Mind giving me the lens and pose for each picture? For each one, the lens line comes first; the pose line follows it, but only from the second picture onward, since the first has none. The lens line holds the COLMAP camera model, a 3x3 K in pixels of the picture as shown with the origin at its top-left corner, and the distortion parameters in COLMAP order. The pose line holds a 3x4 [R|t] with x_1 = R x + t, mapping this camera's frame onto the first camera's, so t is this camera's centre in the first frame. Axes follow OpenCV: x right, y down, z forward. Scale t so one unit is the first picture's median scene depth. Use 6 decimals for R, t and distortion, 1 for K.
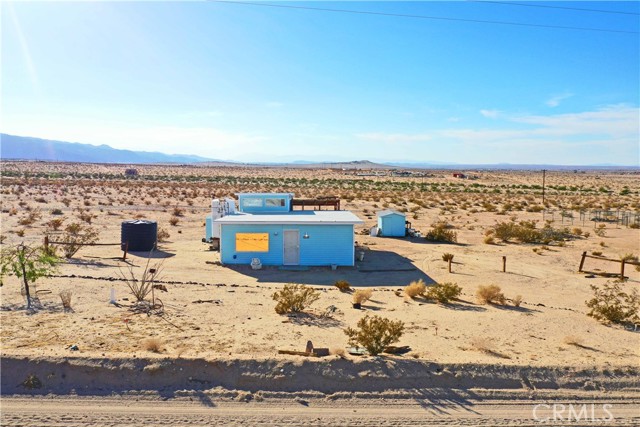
lens RADIAL K [[500.7, 0, 321.7], [0, 500.7, 213.6], [0, 0, 1]] dist [-0.020537, 0.004784]
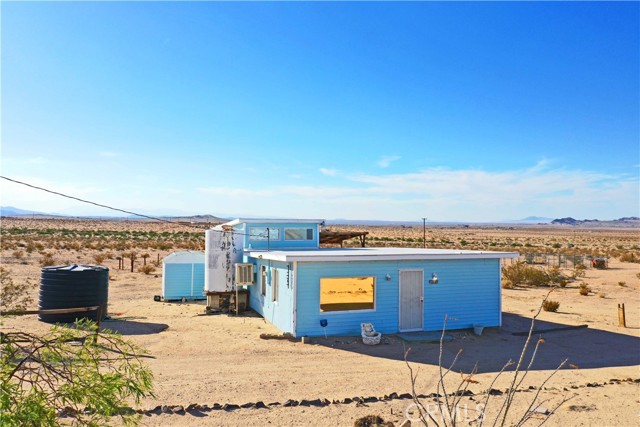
lens RADIAL K [[500.7, 0, 324.7], [0, 500.7, 235.8], [0, 0, 1]] dist [-0.020537, 0.004784]
pose [[0.949951, -0.003647, 0.312379, -0.120136], [0.024045, 0.997819, -0.061471, 0.009472], [-0.311474, 0.065905, 0.947967, 0.172845]]
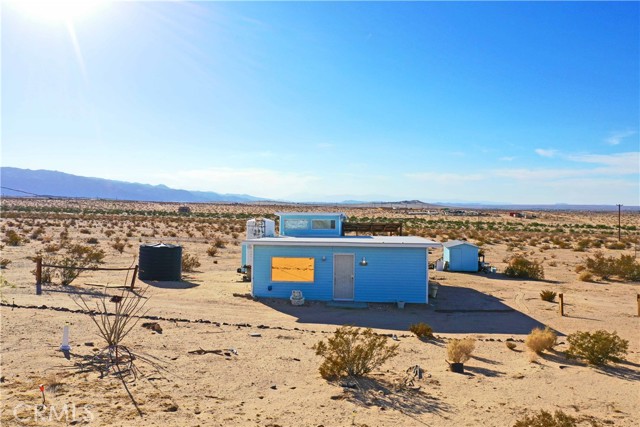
lens RADIAL K [[500.7, 0, 320.3], [0, 500.7, 220.0], [0, 0, 1]] dist [-0.020537, 0.004784]
pose [[0.994861, 0.006041, -0.101072, -0.007233], [-0.012773, 0.997731, -0.066098, 0.011371], [0.100443, 0.067050, 0.992681, 0.085607]]
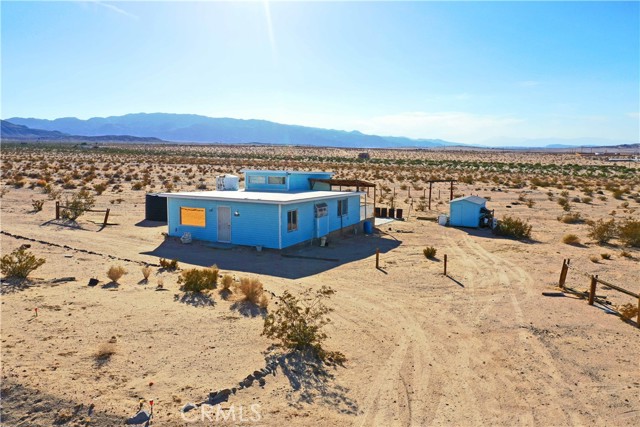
lens RADIAL K [[500.7, 0, 320.3], [0, 500.7, 212.4], [0, 0, 1]] dist [-0.020537, 0.004784]
pose [[0.885140, 0.055436, -0.462011, 0.198388], [-0.042331, 0.998354, 0.038693, -0.000511], [0.463396, -0.014691, 0.886030, 0.080712]]
